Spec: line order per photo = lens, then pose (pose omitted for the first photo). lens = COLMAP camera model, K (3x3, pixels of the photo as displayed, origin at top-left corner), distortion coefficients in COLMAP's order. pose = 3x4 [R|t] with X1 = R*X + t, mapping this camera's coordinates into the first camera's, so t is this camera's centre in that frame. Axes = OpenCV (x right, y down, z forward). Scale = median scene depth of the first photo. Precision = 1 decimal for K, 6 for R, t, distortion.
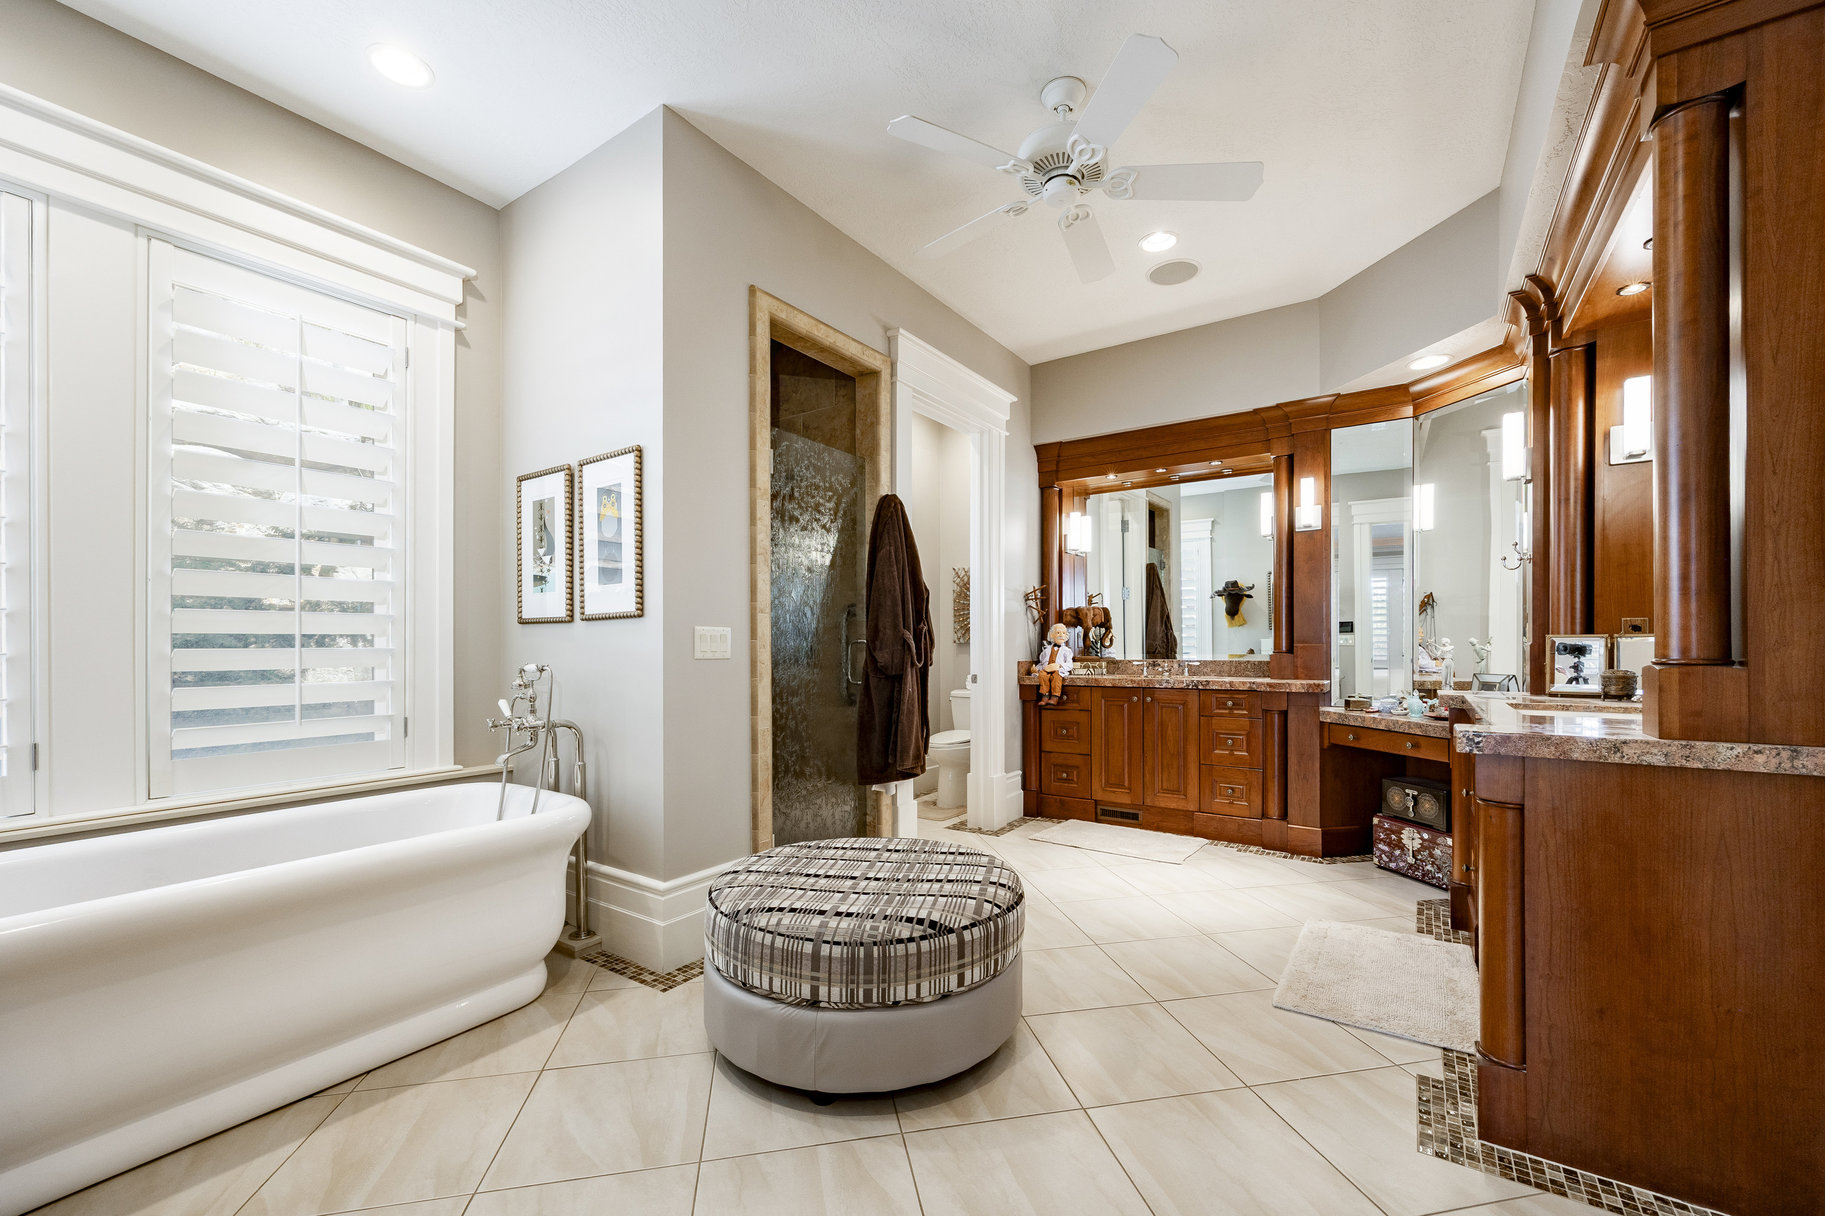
lens RADIAL K [[712.7, 0, 925.8], [0, 712.7, 644.1], [0, 0, 1]] dist [0.001283, -0.001657]
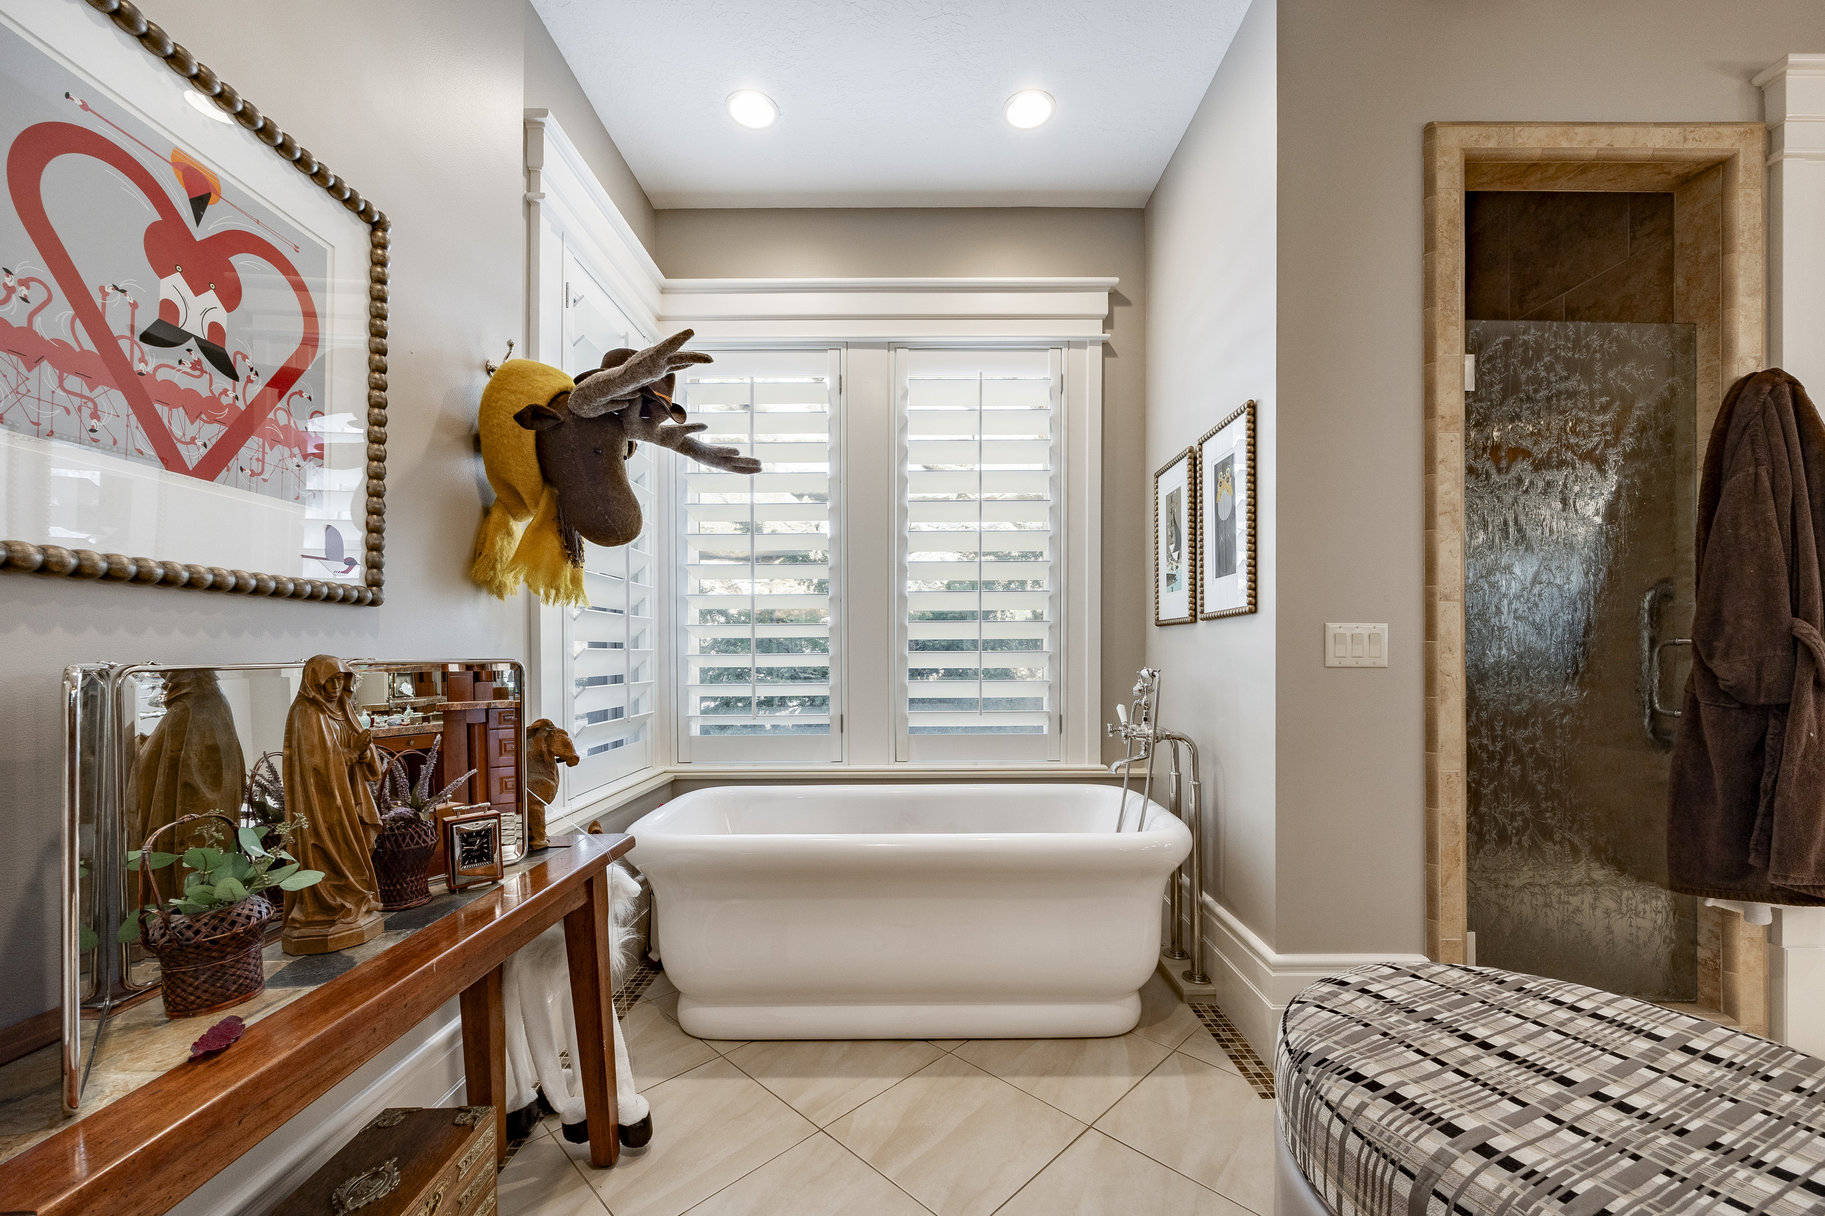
lens RADIAL K [[712.7, 0, 912.3], [0, 712.7, 649.9], [0, 0, 1]] dist [0.001283, -0.001657]
pose [[0.561834, 0.001773, -0.827248, 0.045155], [0.000890, 0.999996, 0.002748, 0.000845], [0.827250, -0.002280, 0.561830, 0.202876]]
